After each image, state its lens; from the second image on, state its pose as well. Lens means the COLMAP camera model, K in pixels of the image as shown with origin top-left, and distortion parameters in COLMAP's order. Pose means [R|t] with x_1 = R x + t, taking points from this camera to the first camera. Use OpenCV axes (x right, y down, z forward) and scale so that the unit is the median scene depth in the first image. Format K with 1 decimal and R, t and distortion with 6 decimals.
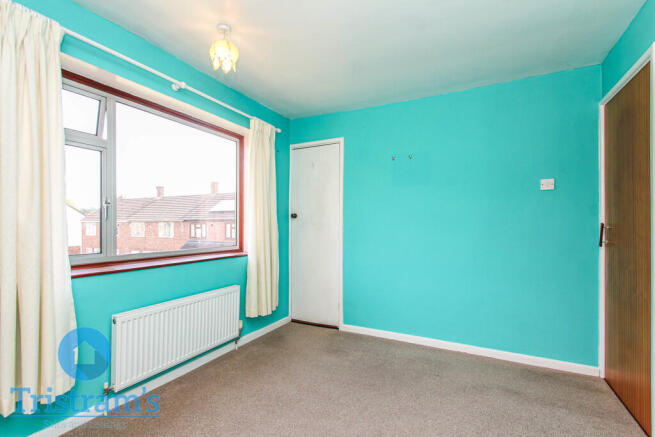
lens RADIAL K [[303.2, 0, 329.8], [0, 303.2, 226.9], [0, 0, 1]] dist [0.001084, -0.000054]
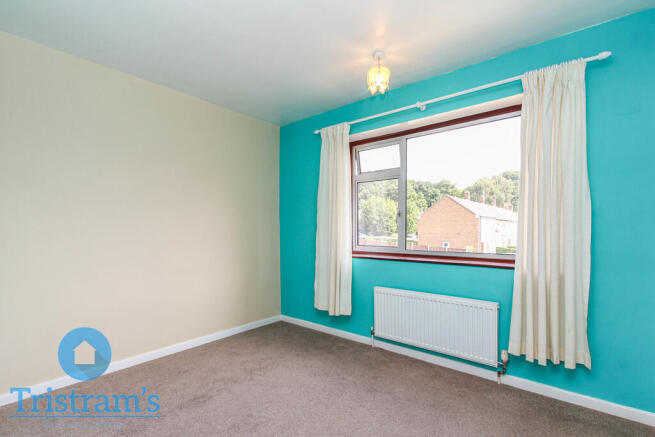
lens RADIAL K [[303.2, 0, 329.8], [0, 303.2, 226.9], [0, 0, 1]] dist [0.001084, -0.000054]
pose [[-0.200292, -0.006293, -0.979716, 0.730495], [0.000776, 0.999978, -0.006581, -0.001308], [0.979736, -0.002078, -0.200282, 0.949697]]
